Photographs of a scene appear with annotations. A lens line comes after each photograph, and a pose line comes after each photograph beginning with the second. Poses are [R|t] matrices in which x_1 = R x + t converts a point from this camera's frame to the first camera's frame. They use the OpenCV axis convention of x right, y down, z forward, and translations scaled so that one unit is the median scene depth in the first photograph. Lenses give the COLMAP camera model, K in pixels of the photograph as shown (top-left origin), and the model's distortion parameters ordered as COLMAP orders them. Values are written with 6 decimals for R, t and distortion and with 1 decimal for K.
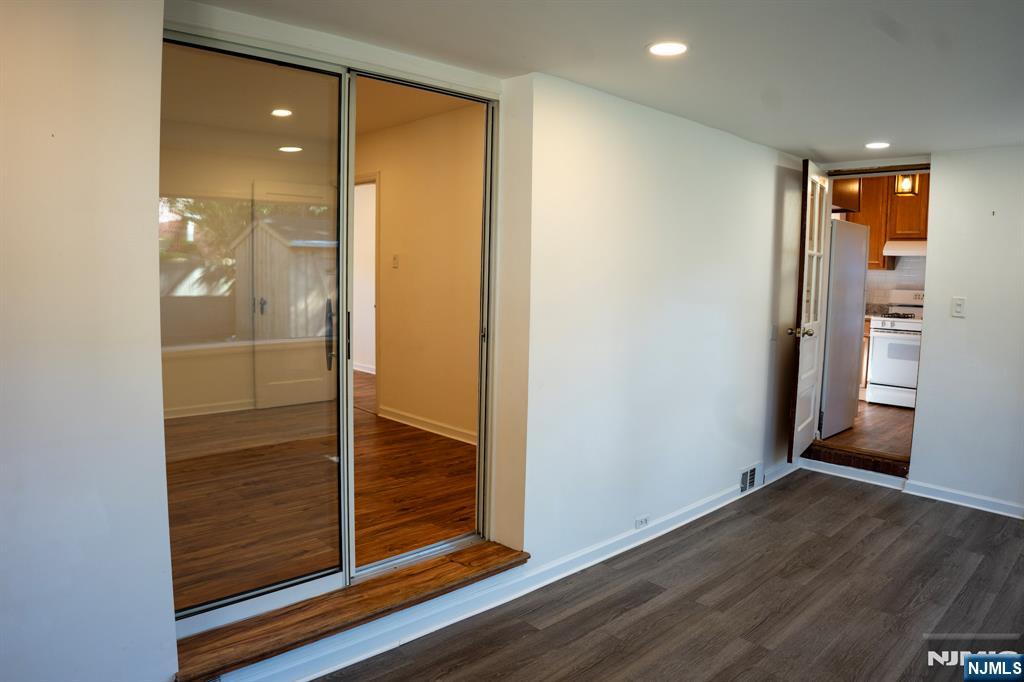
lens RADIAL K [[669.4, 0, 505.5], [0, 669.4, 343.5], [0, 0, 1]] dist [-0.128569, 0.034992]
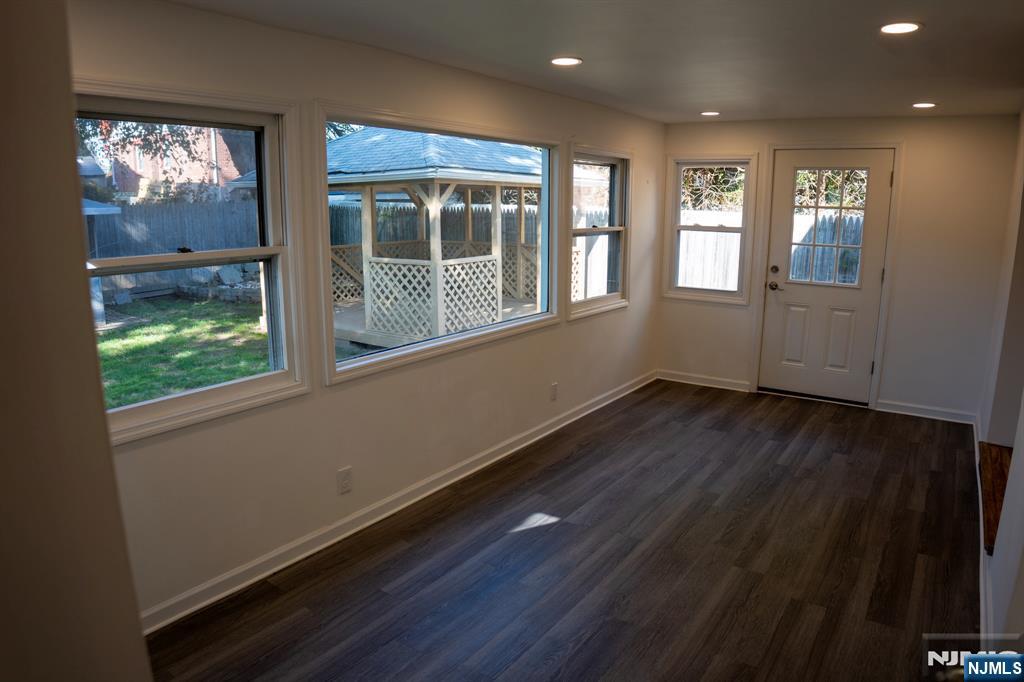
lens RADIAL K [[669.4, 0, 505.5], [0, 669.4, 343.5], [0, 0, 1]] dist [-0.128569, 0.034992]
pose [[-0.979150, 0.018495, -0.202296, 0.766483], [-0.043583, 0.953531, 0.298127, -0.169433], [0.198409, 0.300728, -0.932843, 1.384344]]
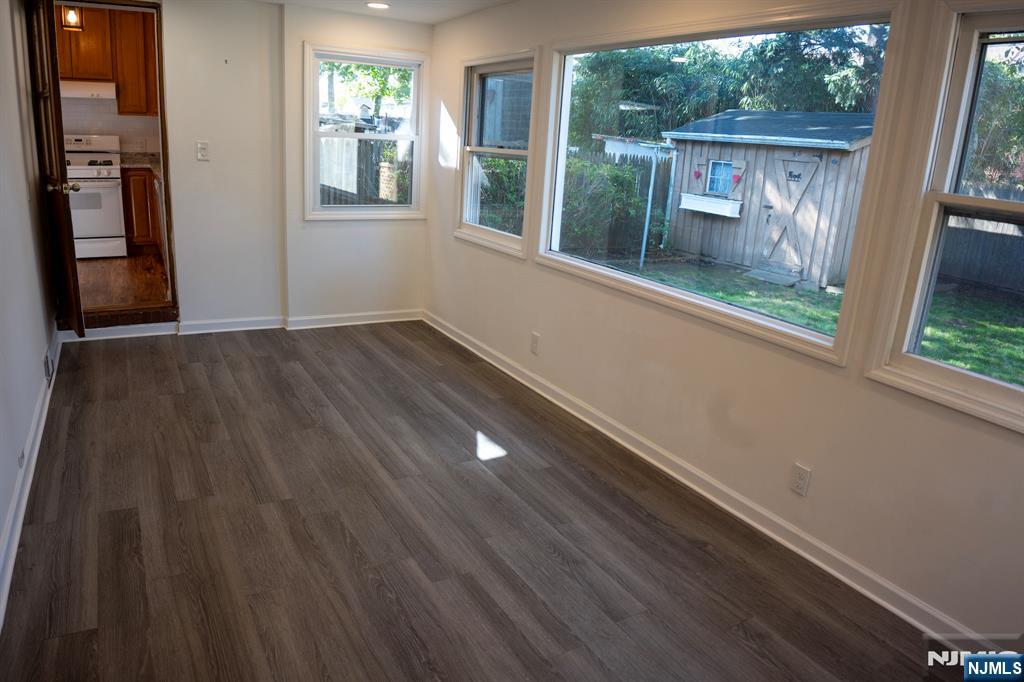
lens RADIAL K [[669.4, 0, 505.5], [0, 669.4, 343.5], [0, 0, 1]] dist [-0.128569, 0.034992]
pose [[0.222684, -0.285025, 0.932294, -0.316378], [0.044769, 0.958287, 0.282278, -0.035007], [-0.973862, -0.021121, 0.226155, 0.311201]]
